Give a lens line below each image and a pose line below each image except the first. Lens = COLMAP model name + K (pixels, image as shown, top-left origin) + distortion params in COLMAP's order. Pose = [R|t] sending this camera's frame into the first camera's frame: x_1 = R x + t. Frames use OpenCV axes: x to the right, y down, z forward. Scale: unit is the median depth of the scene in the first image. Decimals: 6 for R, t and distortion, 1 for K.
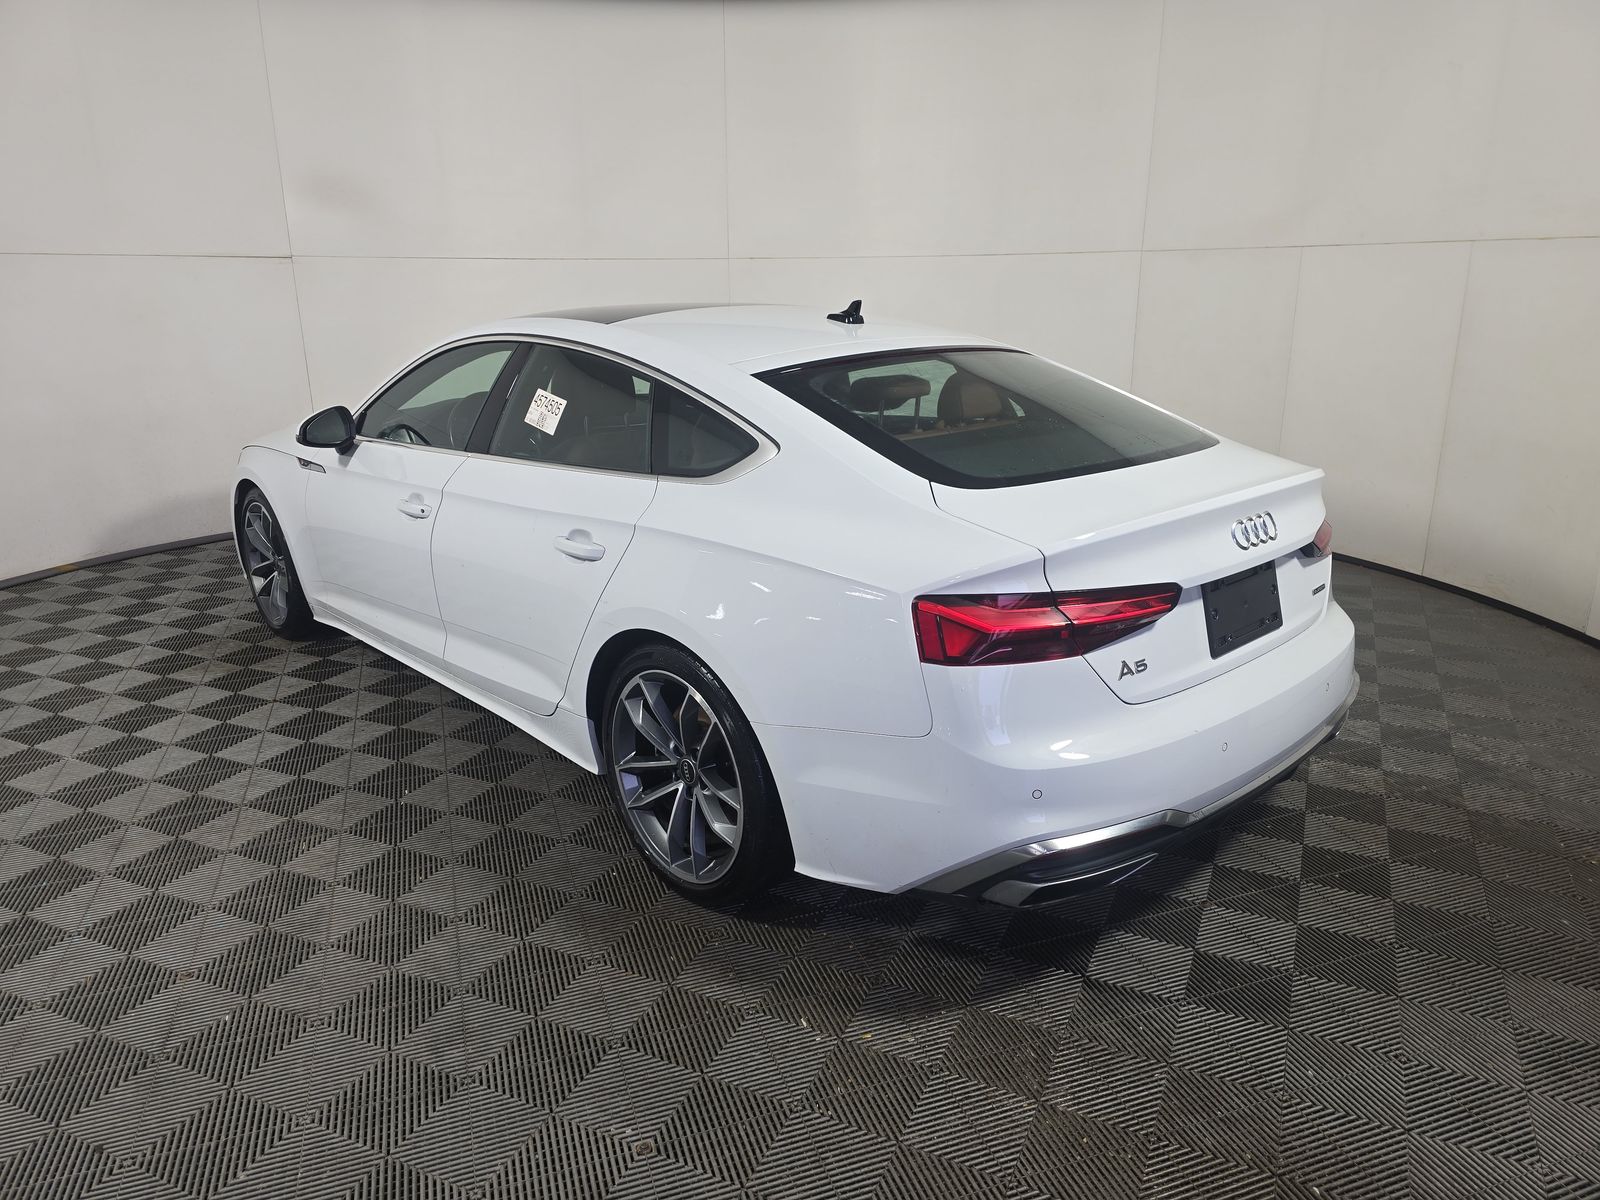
lens RADIAL K [[1125.5, 0, 801.1], [0, 1125.5, 569.9], [0, 0, 1]] dist [0.023865, 0.000150]
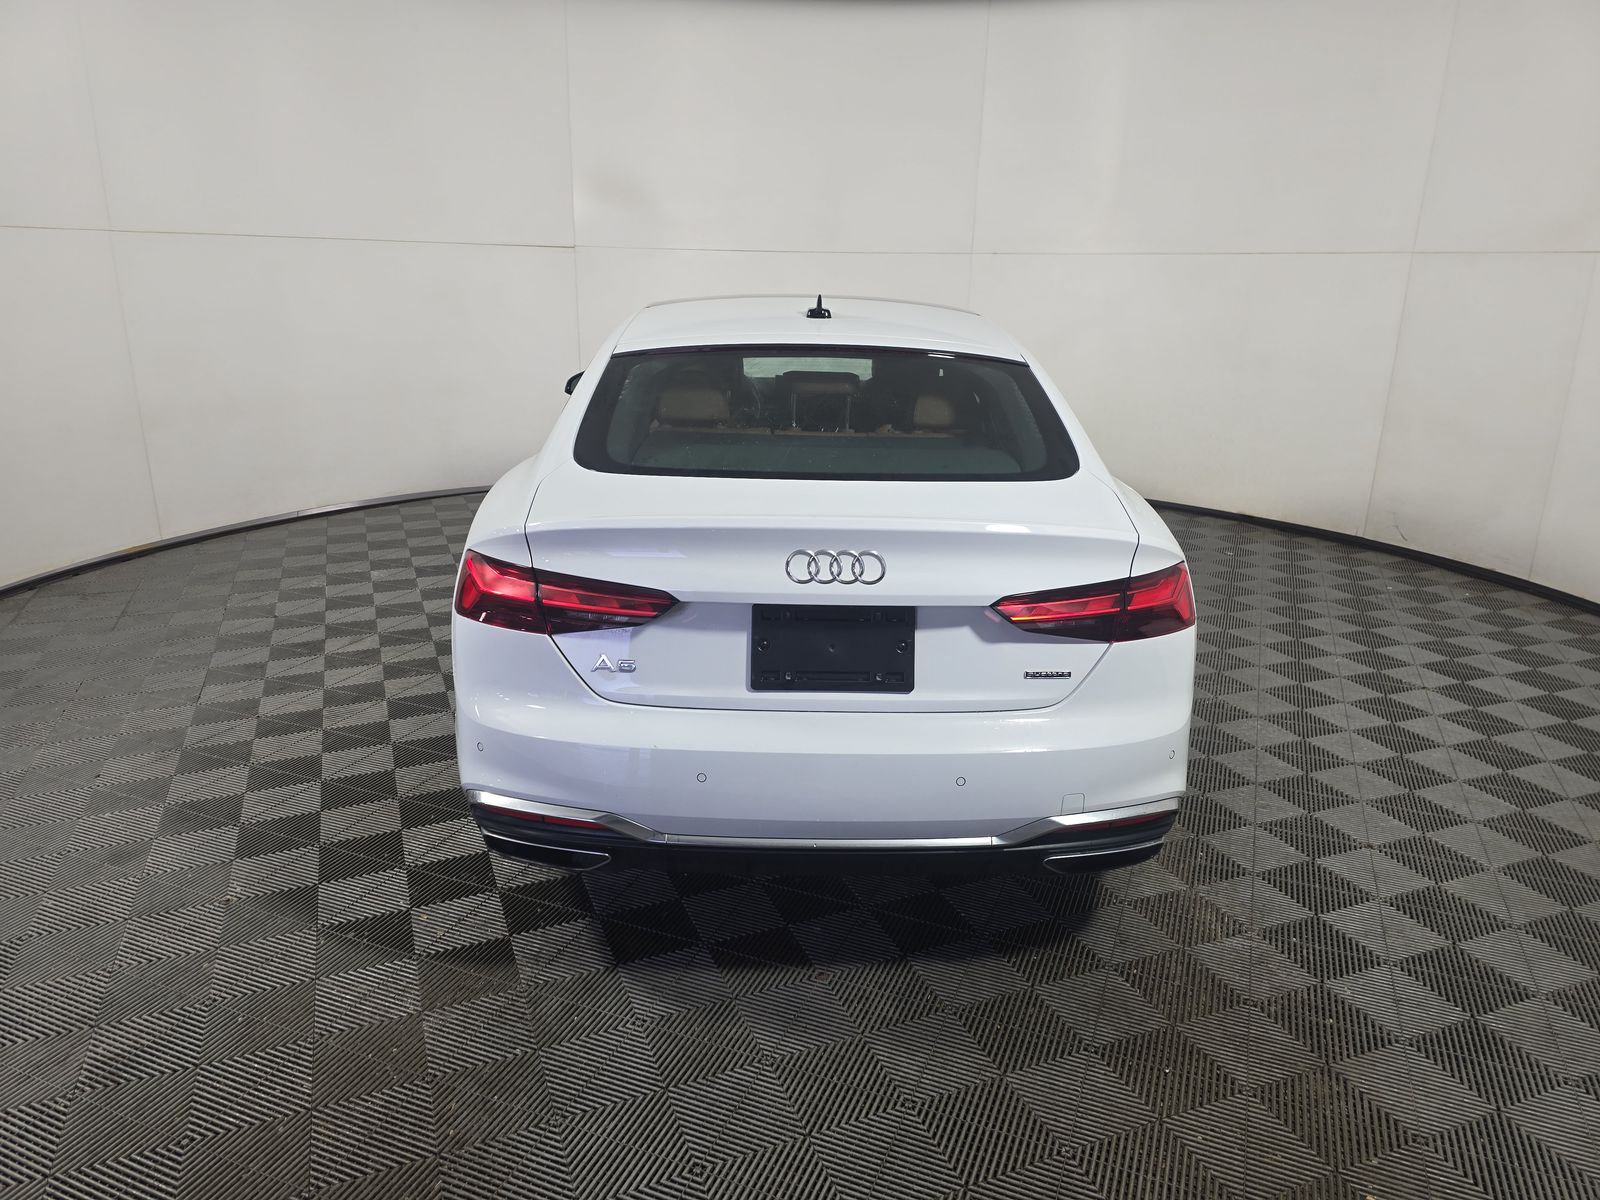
lens RADIAL K [[1068.2, 0, 789.9], [0, 1068.2, 599.5], [0, 0, 1]] dist [0.173263, -0.266132]
pose [[0.740608, 0.214290, -0.636851, 0.767288], [-0.195286, 0.975517, 0.101142, -0.074008], [0.642933, 0.049461, 0.764324, 0.280222]]
